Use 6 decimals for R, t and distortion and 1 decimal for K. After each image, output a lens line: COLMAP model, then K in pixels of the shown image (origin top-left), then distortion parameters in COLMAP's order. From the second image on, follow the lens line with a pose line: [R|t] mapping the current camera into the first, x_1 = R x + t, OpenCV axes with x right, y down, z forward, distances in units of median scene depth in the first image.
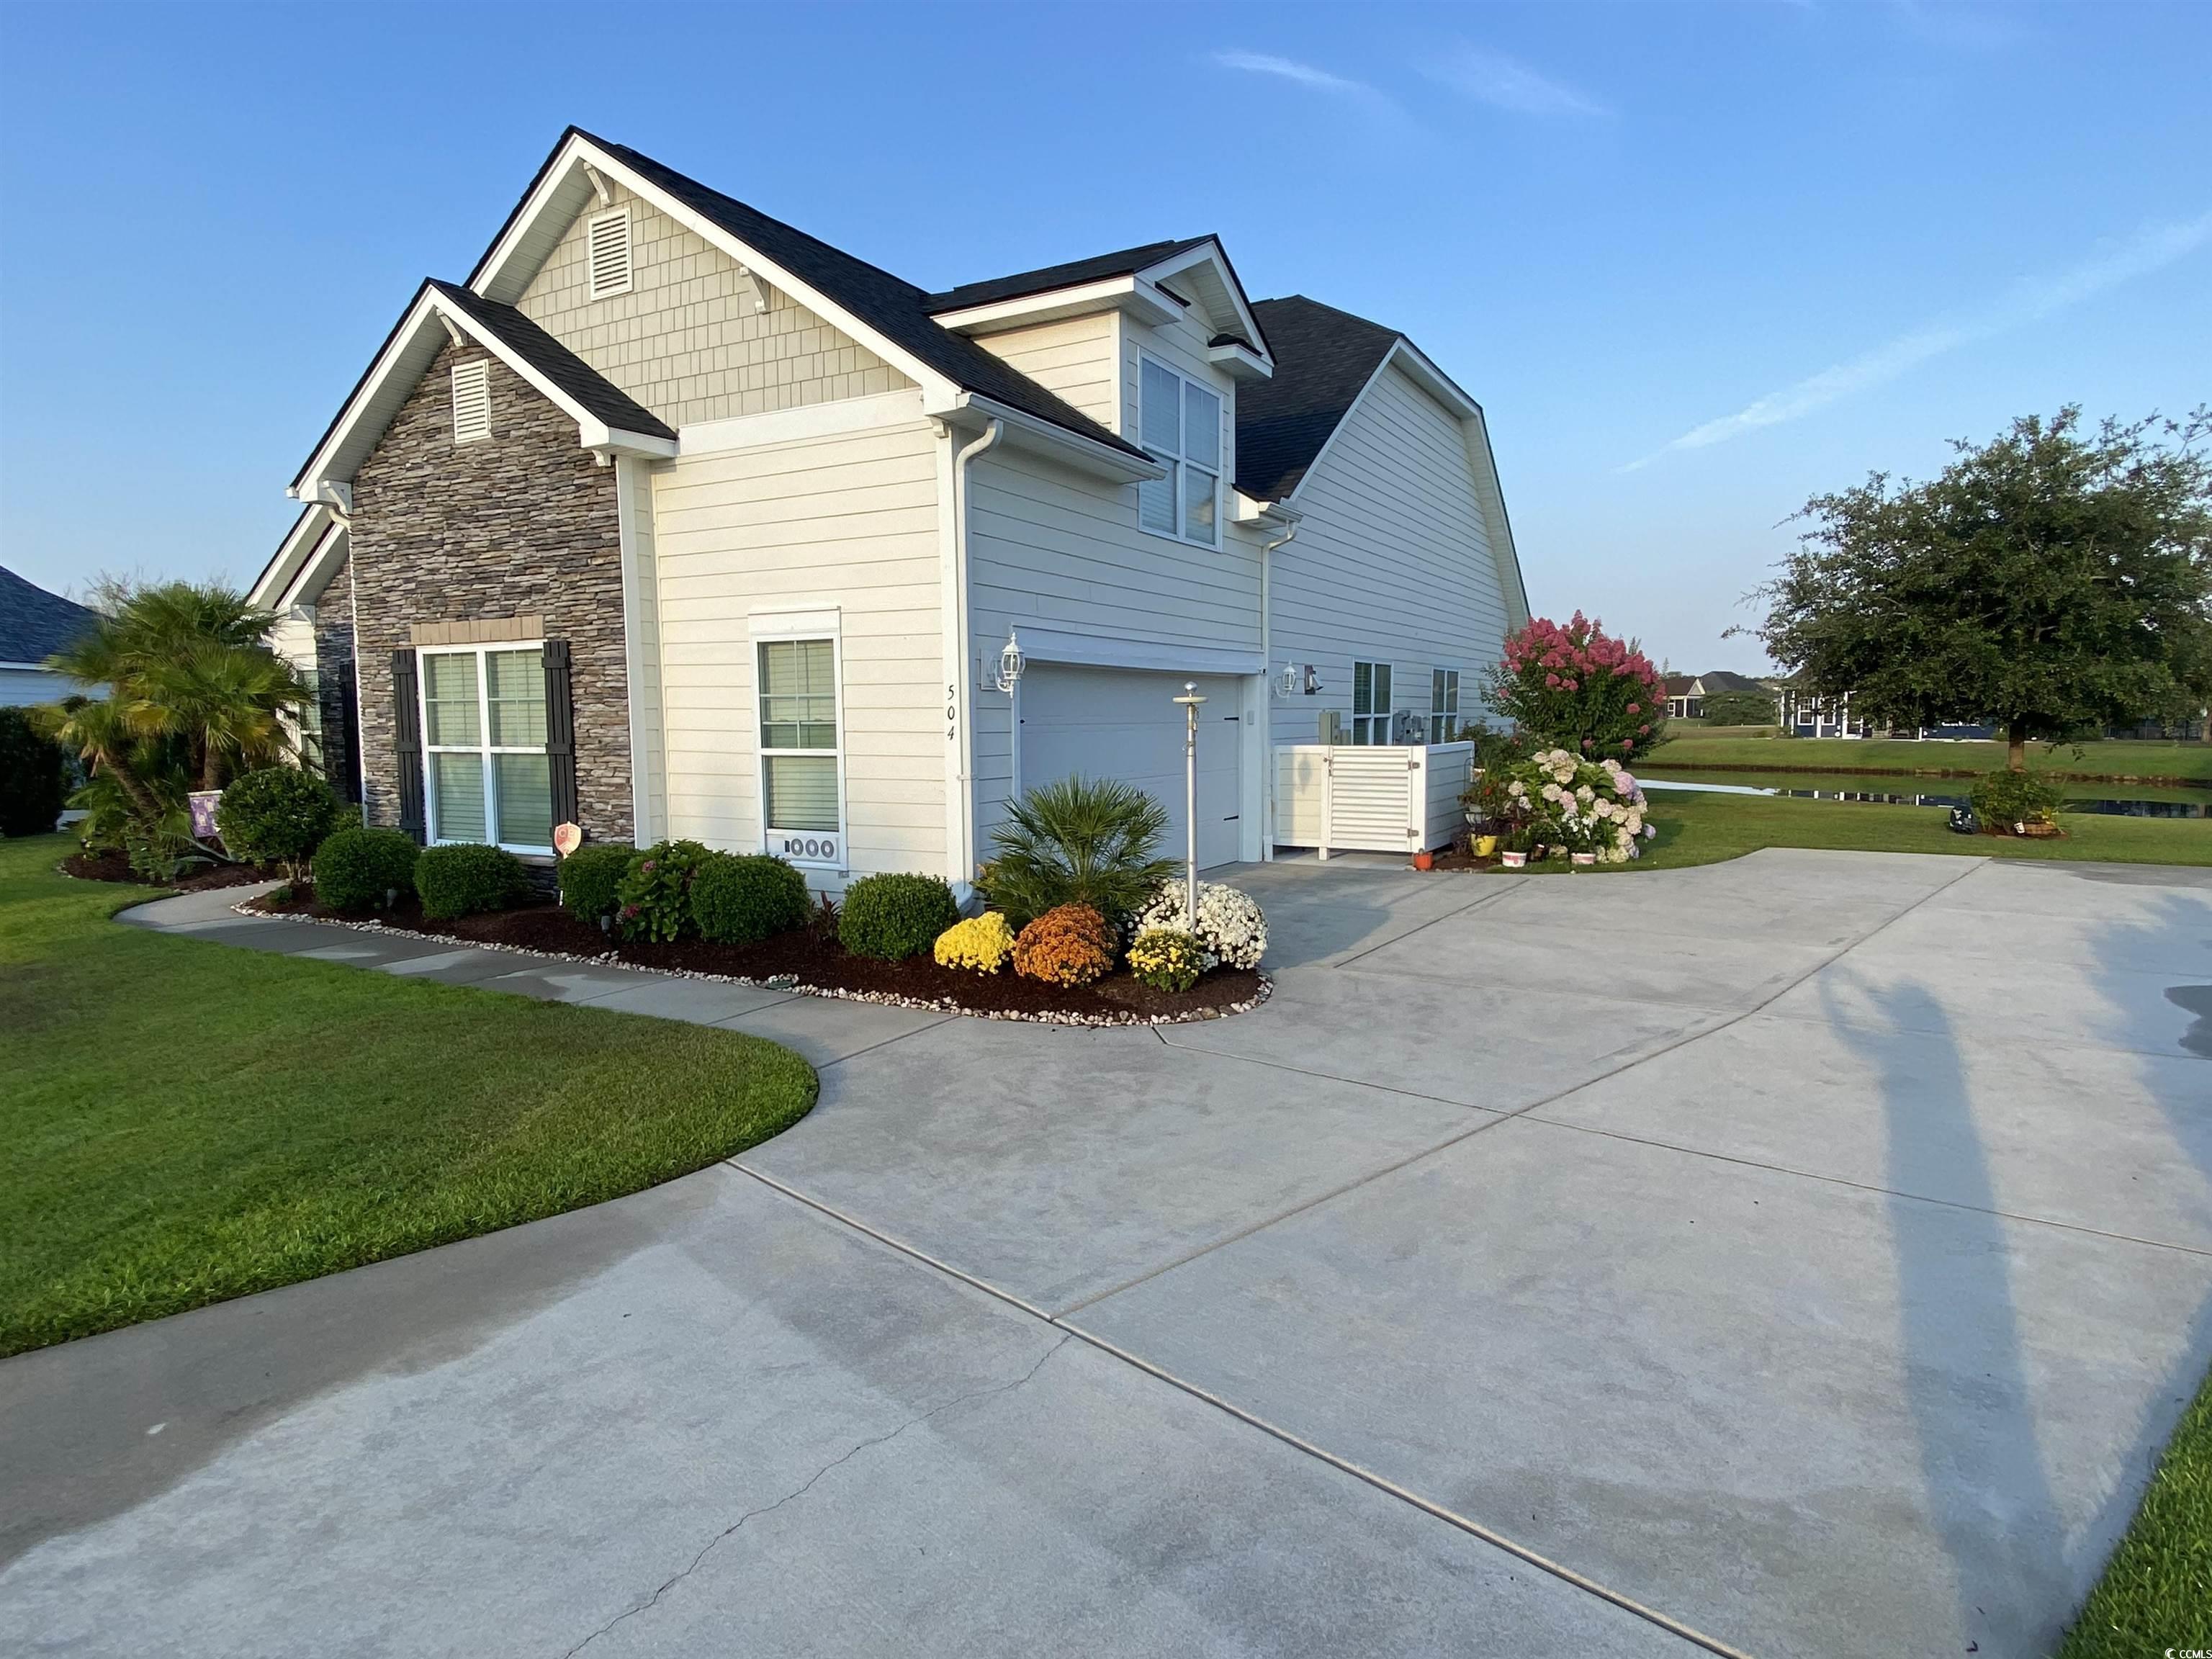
lens RADIAL K [[1229.3, 0, 1106.0], [0, 1229.3, 829.5], [0, 0, 1]] dist [0.042220, -0.047572]
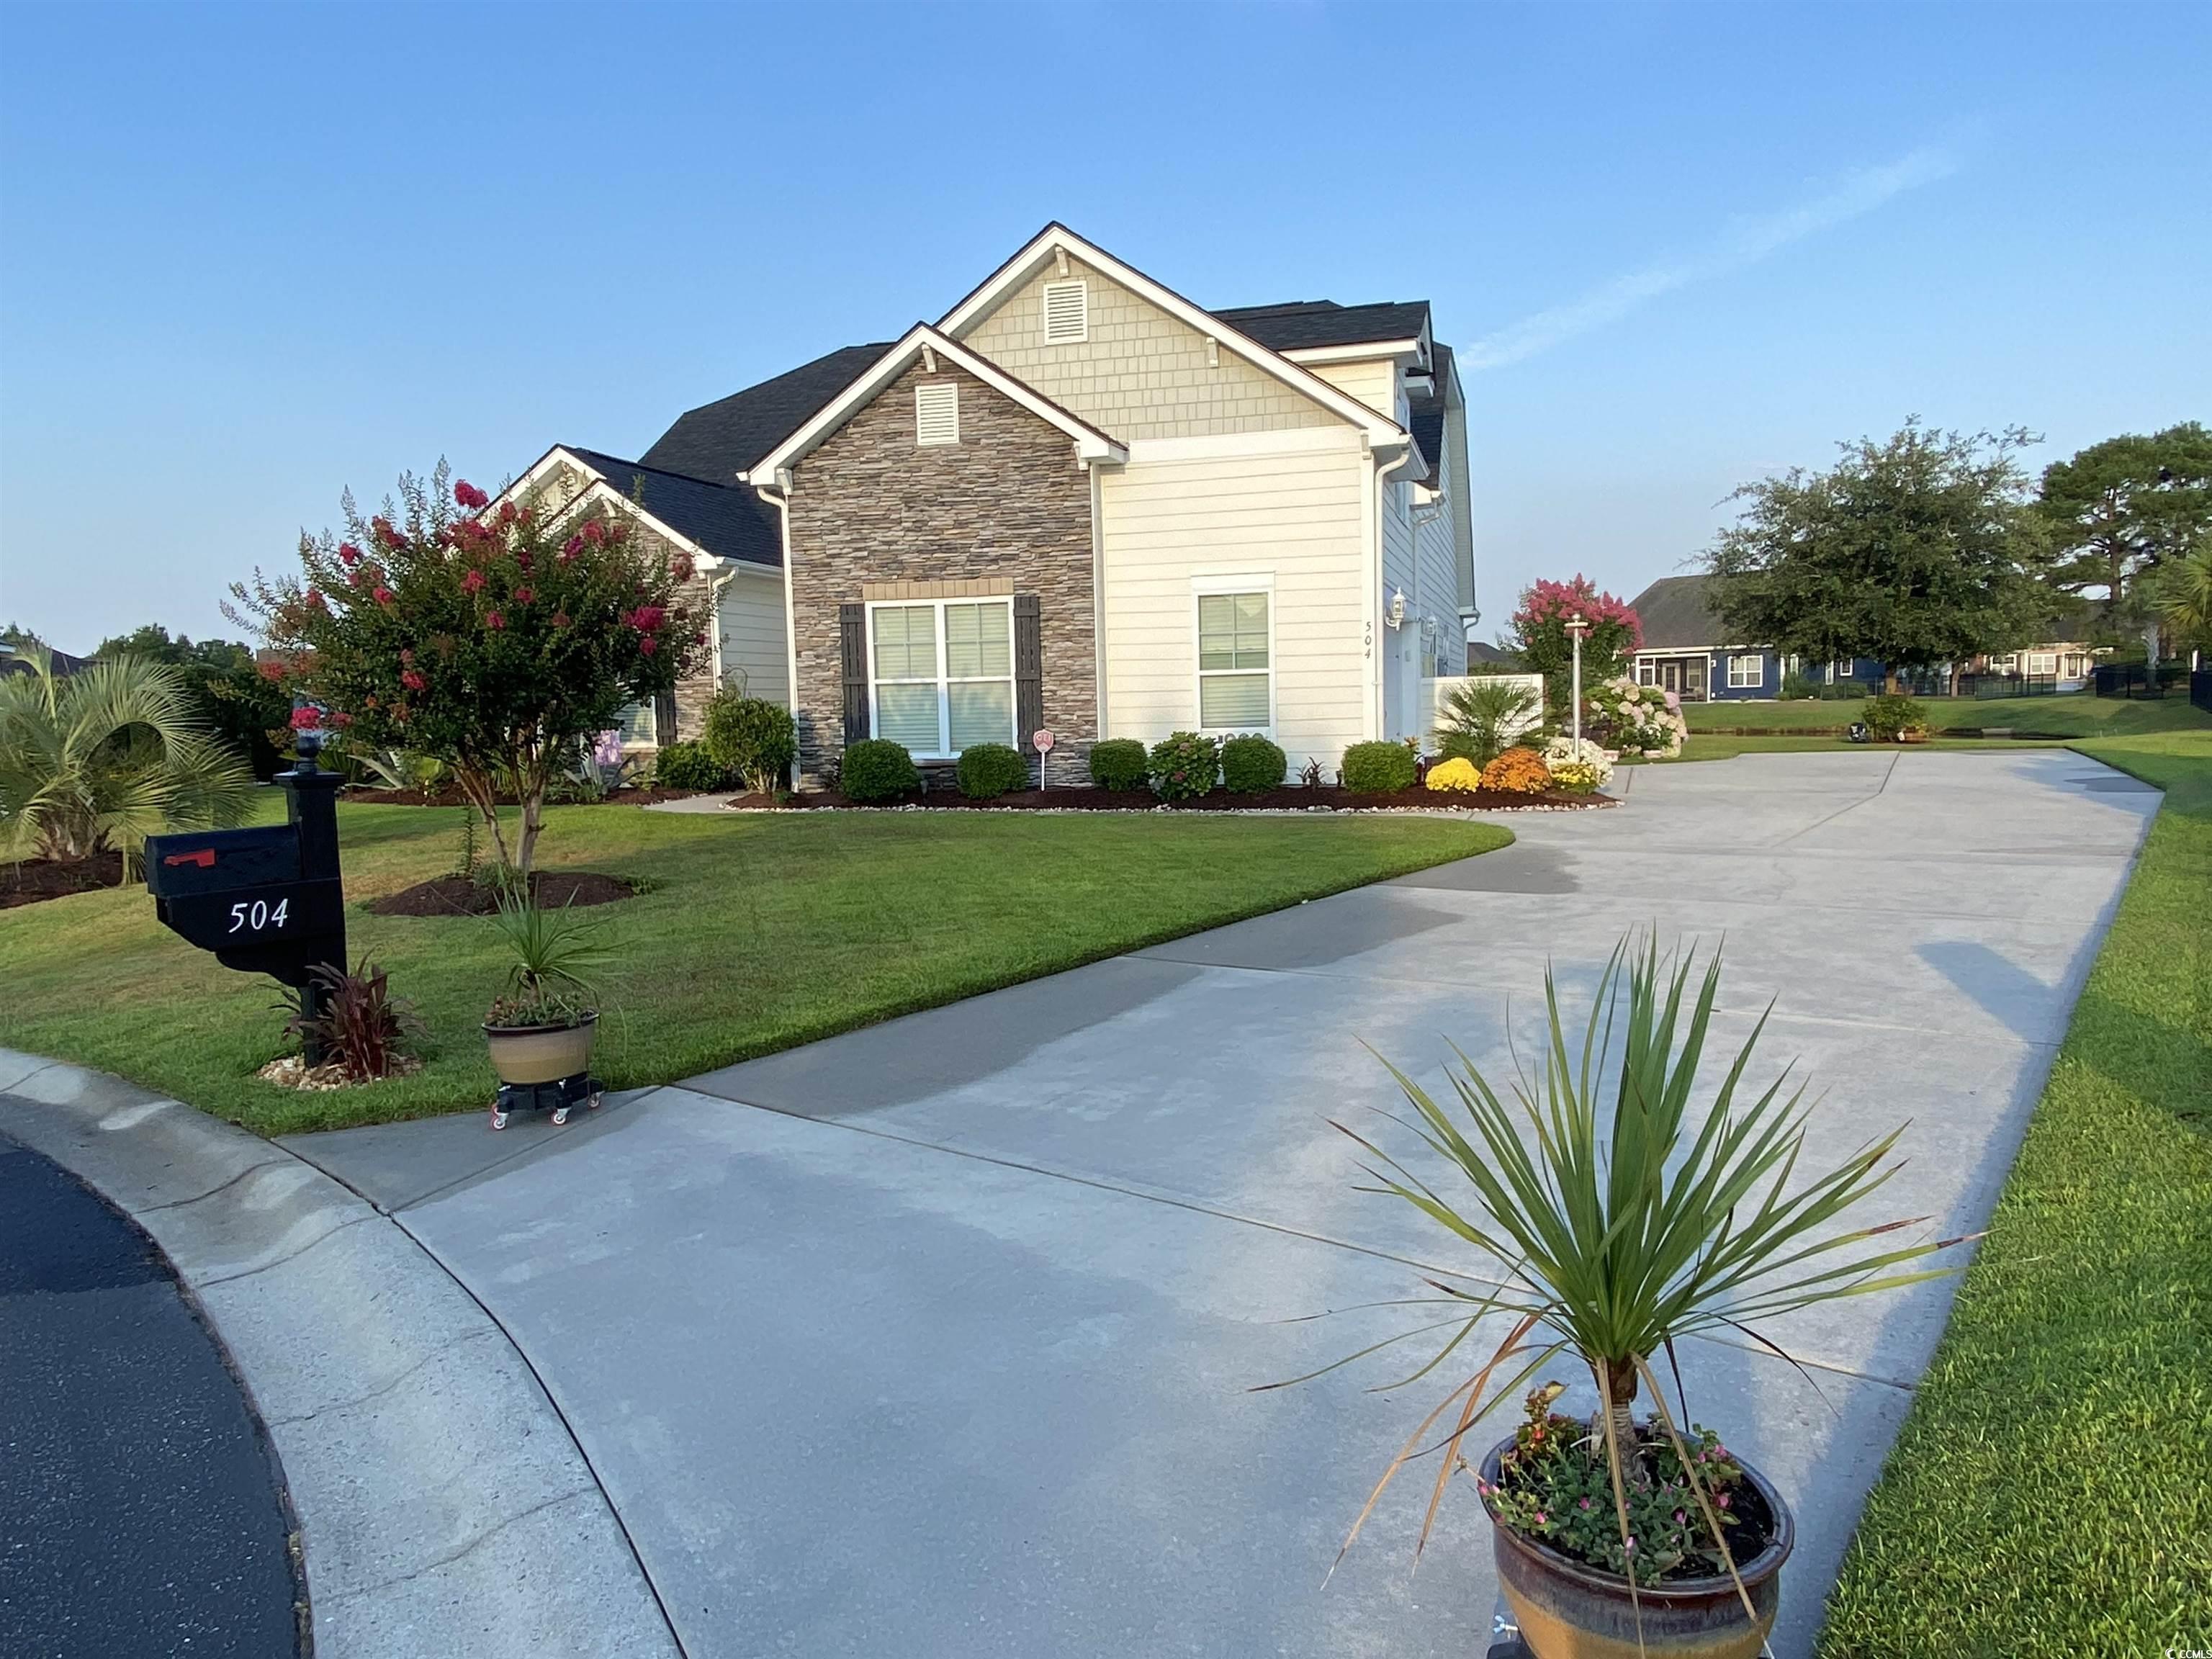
lens RADIAL K [[1500.9, 0, 1106.0], [0, 1500.9, 829.5], [0, 0, 1]] dist [0.103731, -0.182709]
pose [[0.972106, -0.037135, 0.231584, -0.721402], [0.038943, 0.999236, -0.003240, 0.107349], [-0.231287, 0.012168, 0.972810, -0.595463]]
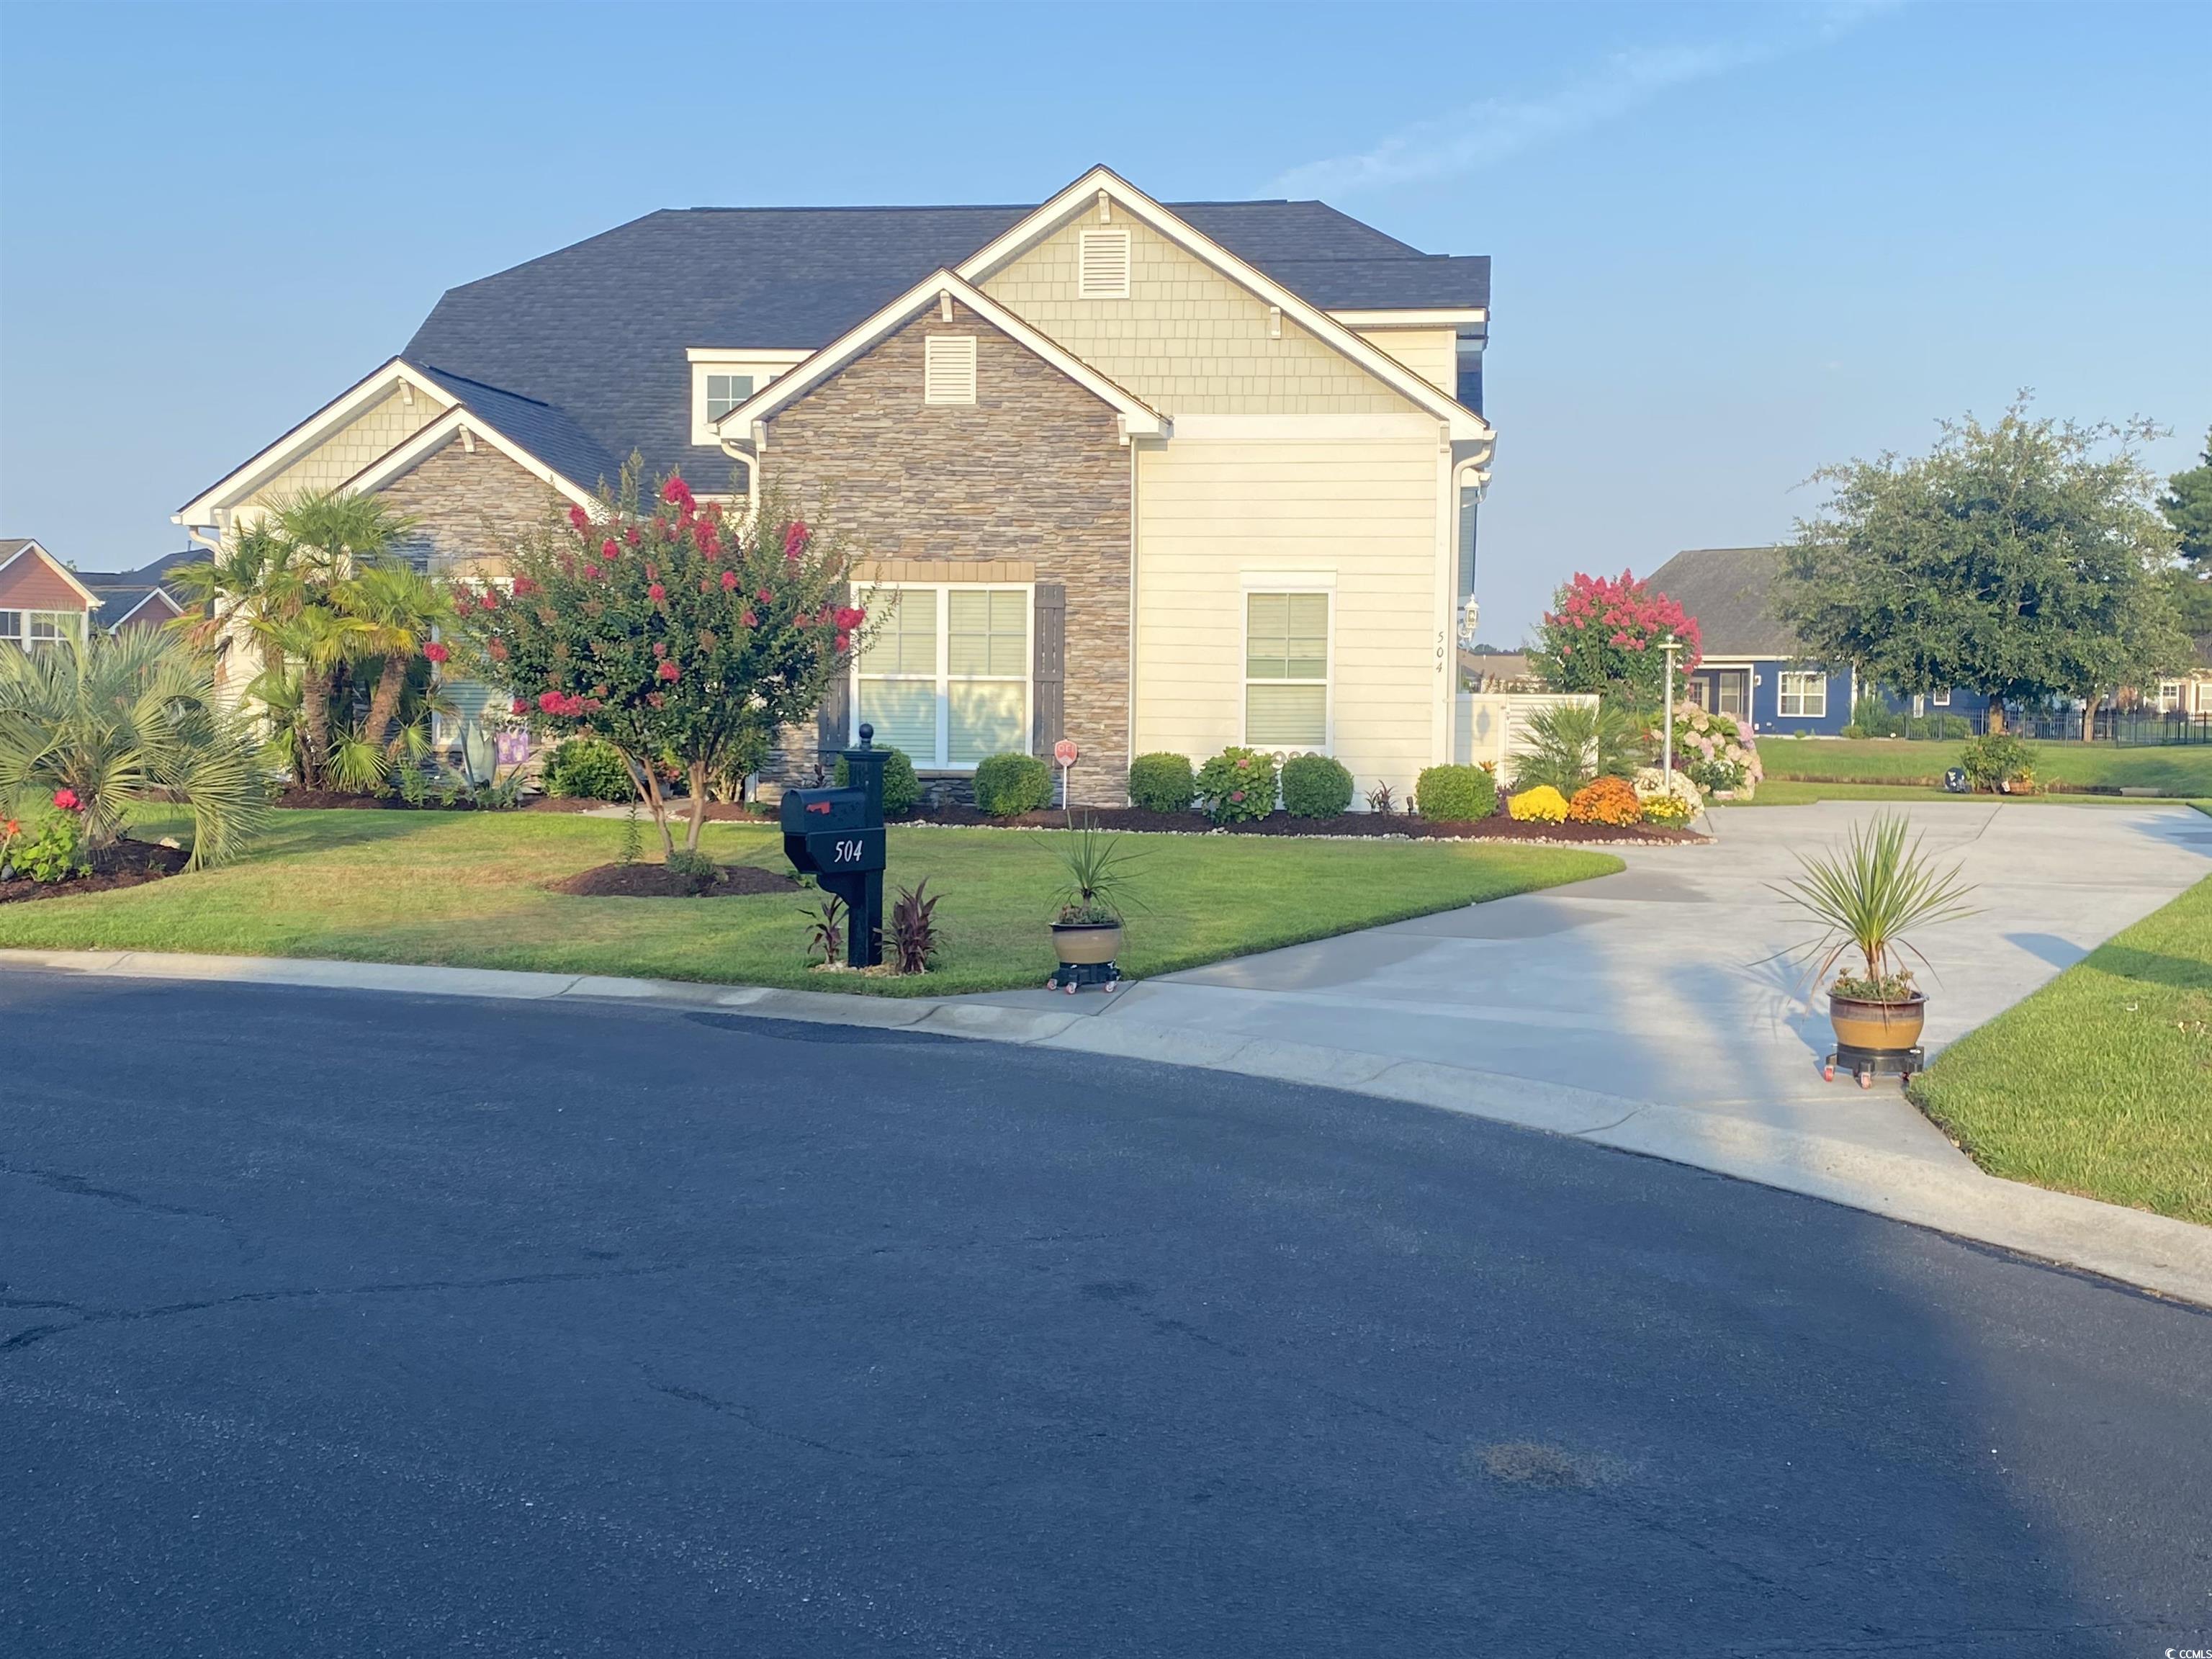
lens RADIAL K [[2541.6, 0, 1106.0], [0, 2541.6, 829.5], [0, 0, 1]] dist [0.212981, -0.869864]
pose [[0.930836, 0.000076, 0.365438, -1.226657], [0.013989, 0.999260, -0.035842, 0.159840], [-0.365170, 0.038476, 0.930146, -1.204181]]
